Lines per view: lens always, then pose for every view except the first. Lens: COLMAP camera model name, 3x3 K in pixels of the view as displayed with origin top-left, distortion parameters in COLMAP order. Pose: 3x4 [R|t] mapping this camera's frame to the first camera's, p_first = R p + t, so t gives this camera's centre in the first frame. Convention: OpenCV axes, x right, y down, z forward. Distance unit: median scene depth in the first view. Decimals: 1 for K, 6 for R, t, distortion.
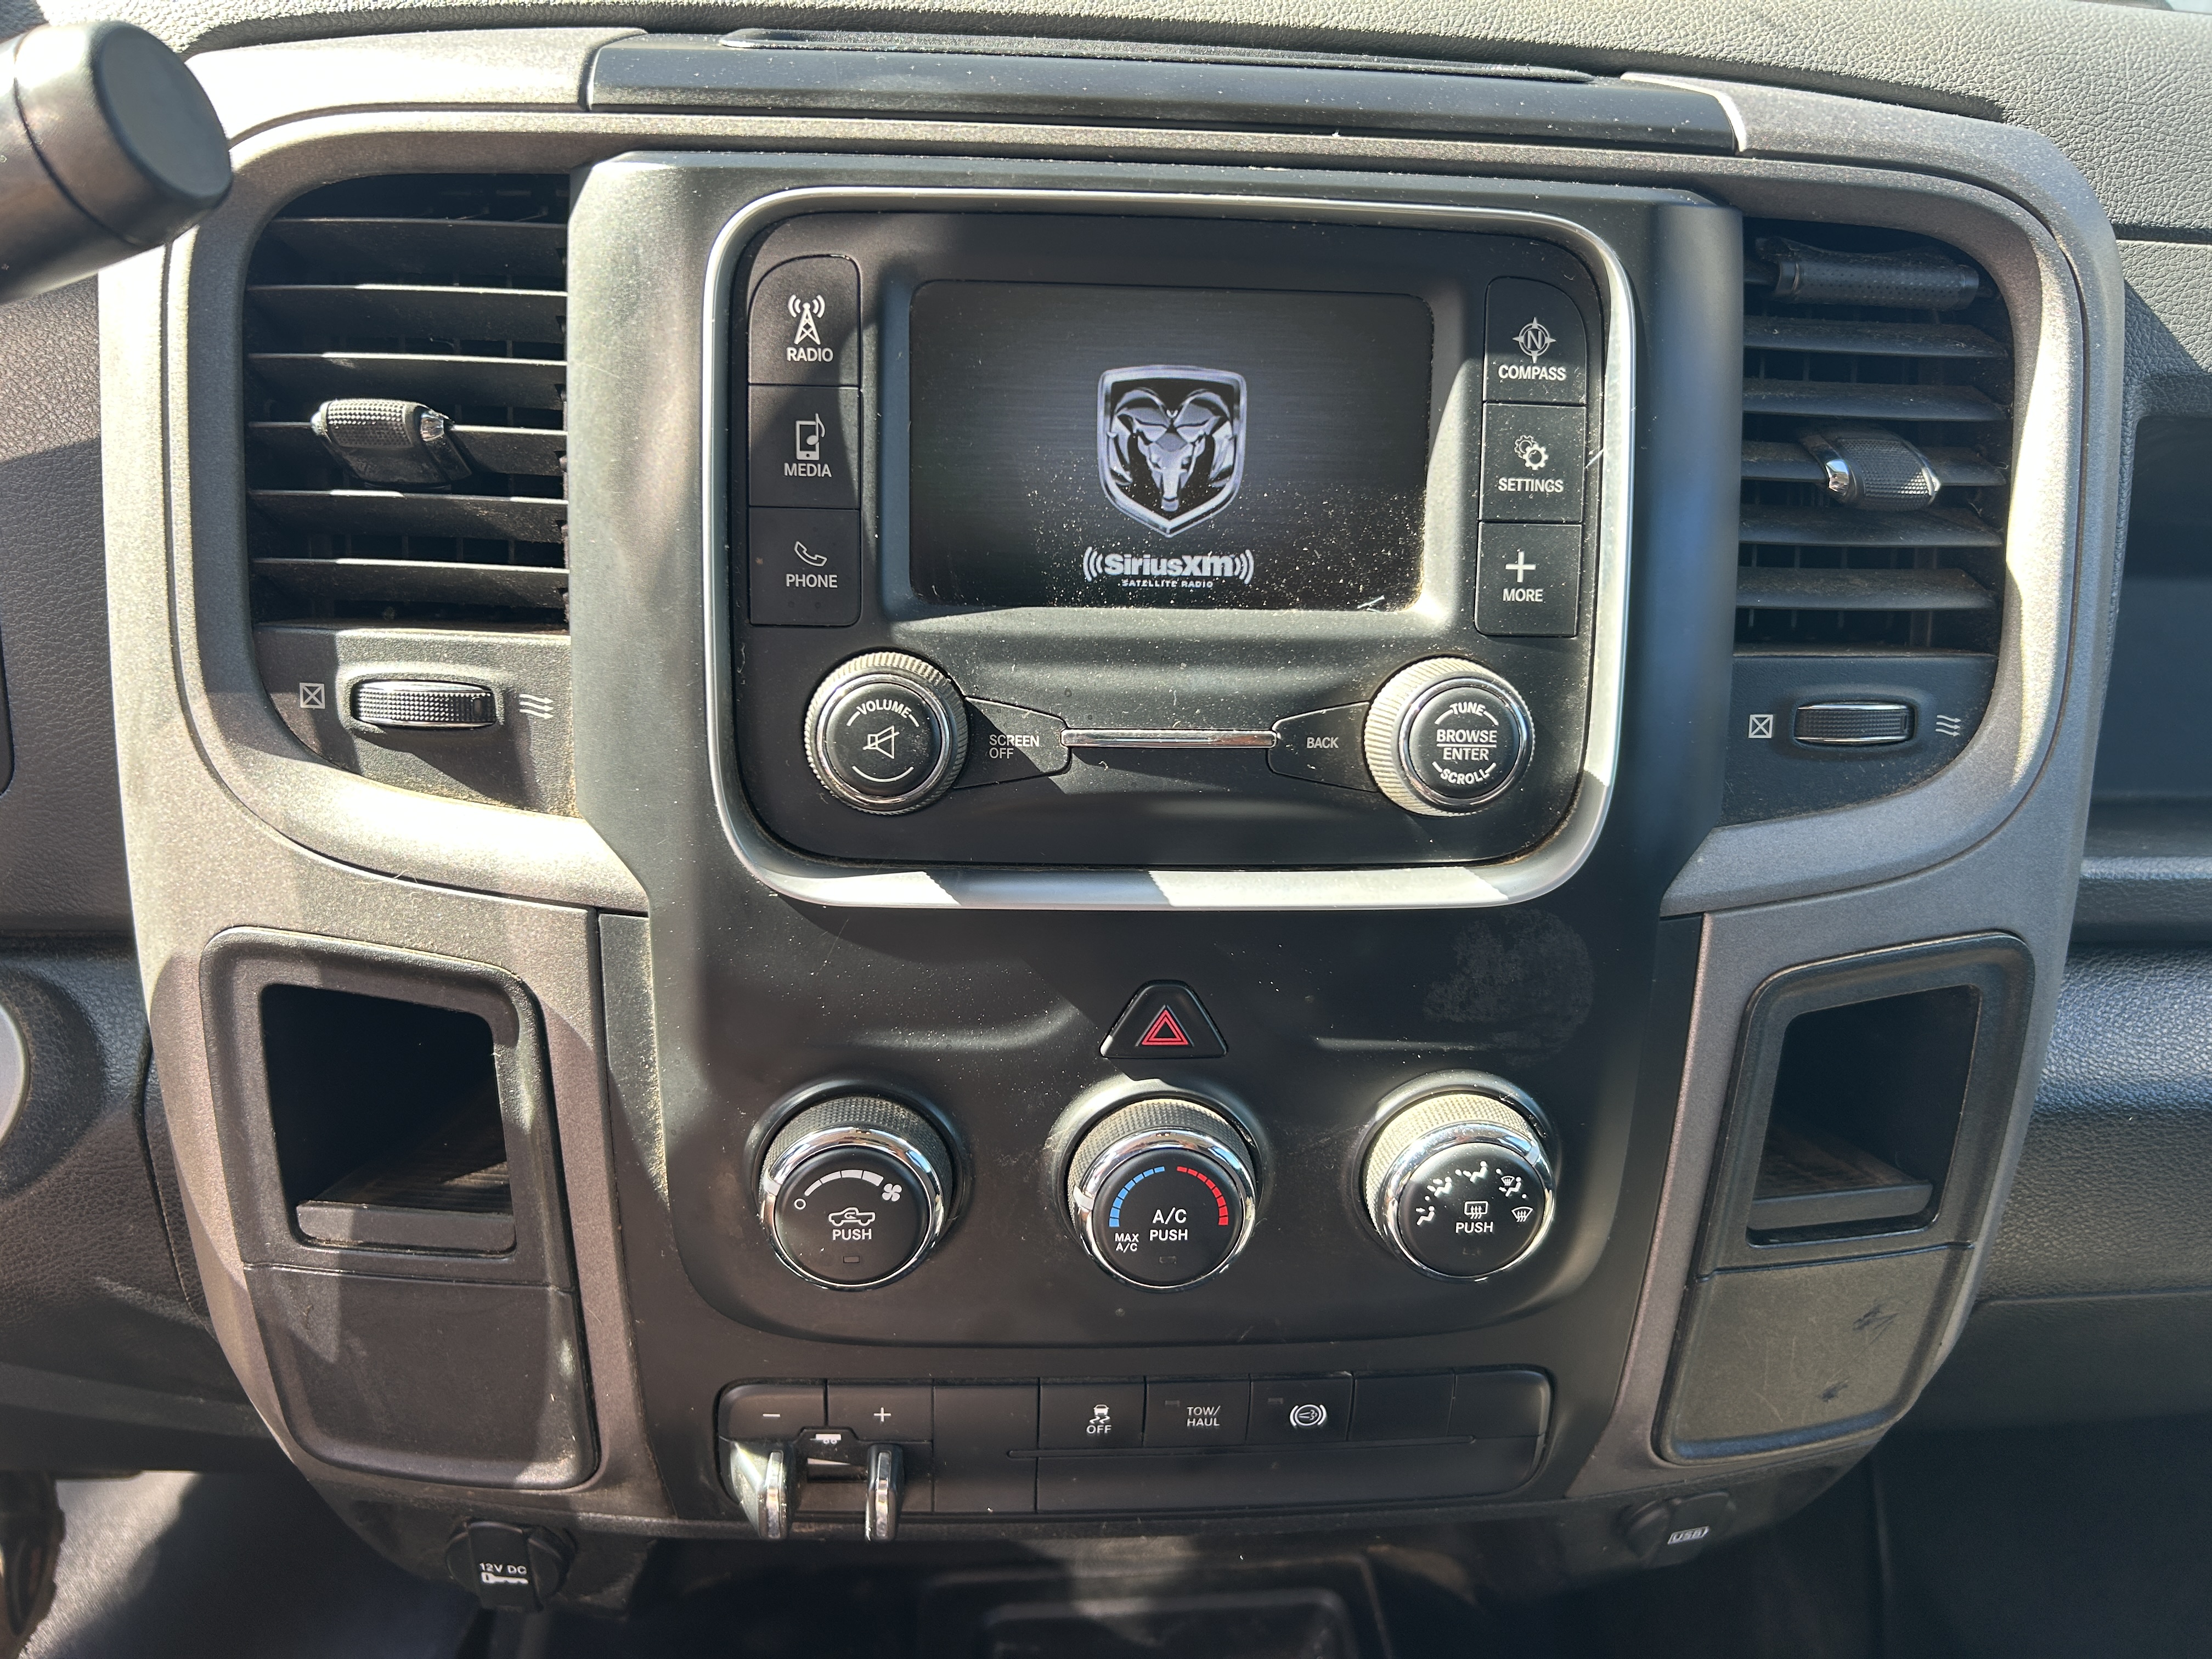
lens RADIAL K [[1675.1, 0, 1110.0], [0, 1675.1, 835.9], [0, 0, 1]] dist [0.054167, -0.055461]
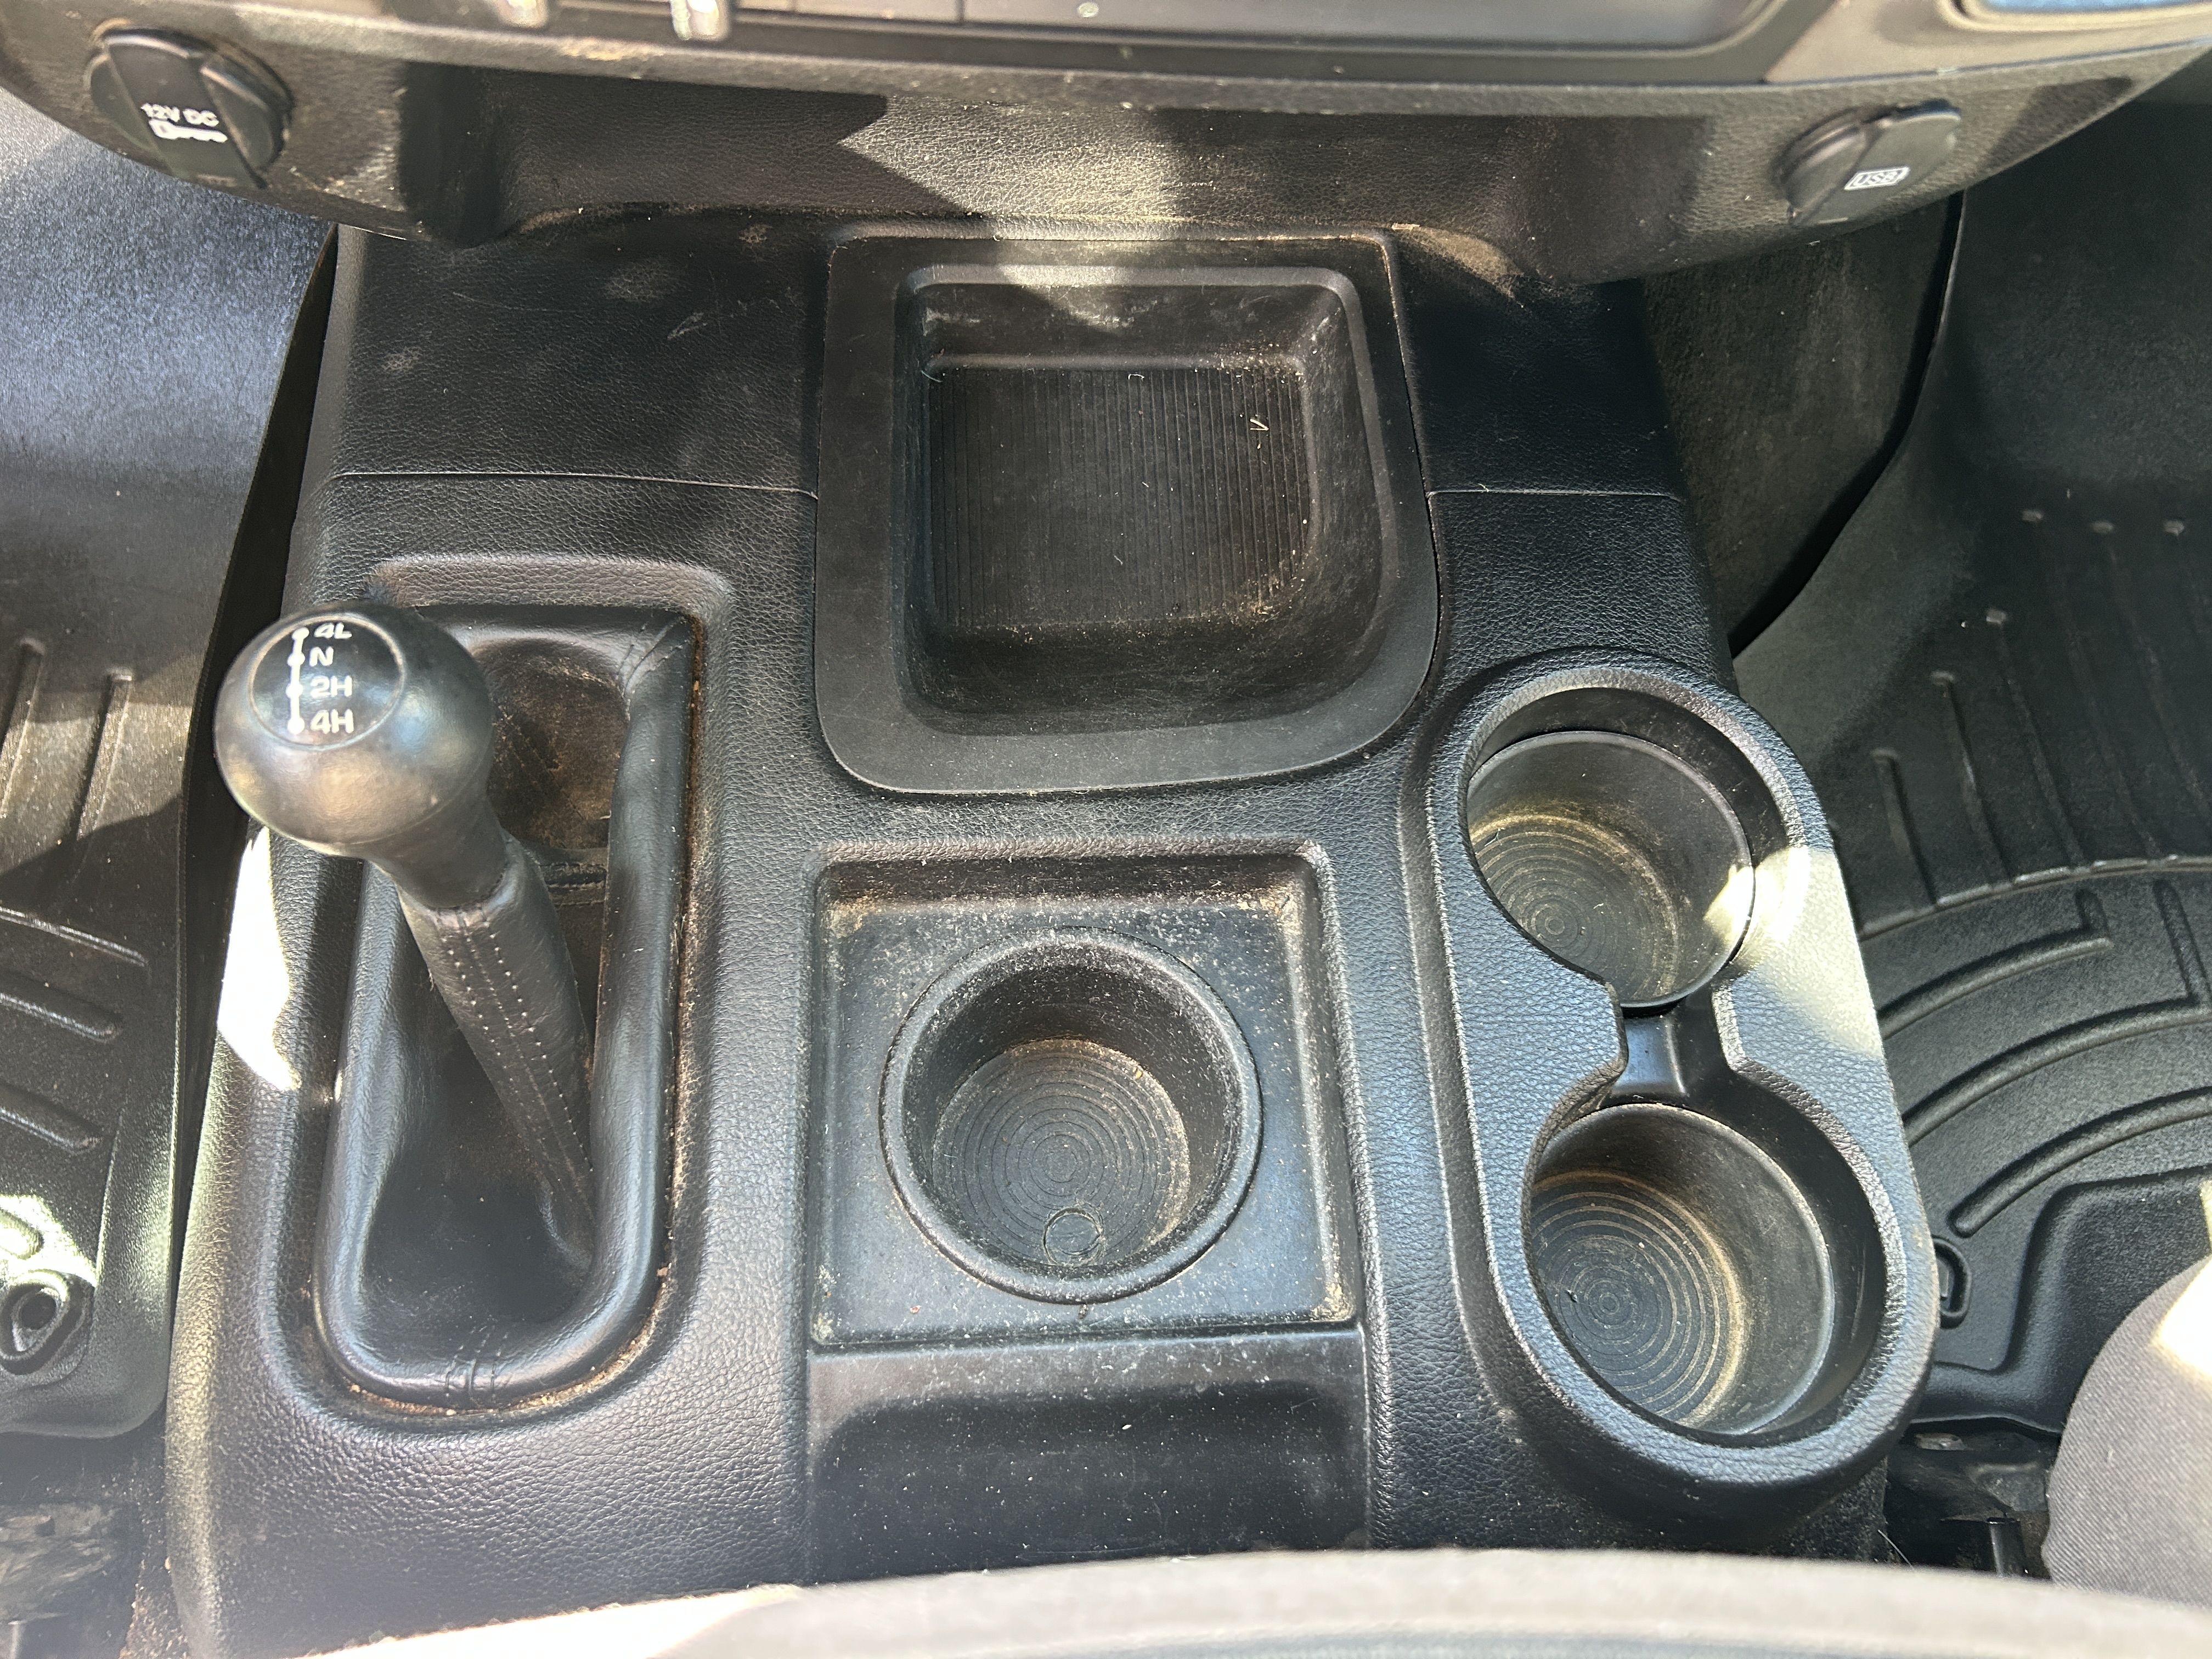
lens RADIAL K [[1675.1, 0, 1110.0], [0, 1675.1, 835.9], [0, 0, 1]] dist [0.054167, -0.055461]
pose [[0.998377, 0.034587, 0.045235, -0.006656], [-0.055562, 0.765587, 0.640929, 0.147885], [-0.012464, -0.642402, 0.766266, 0.218424]]
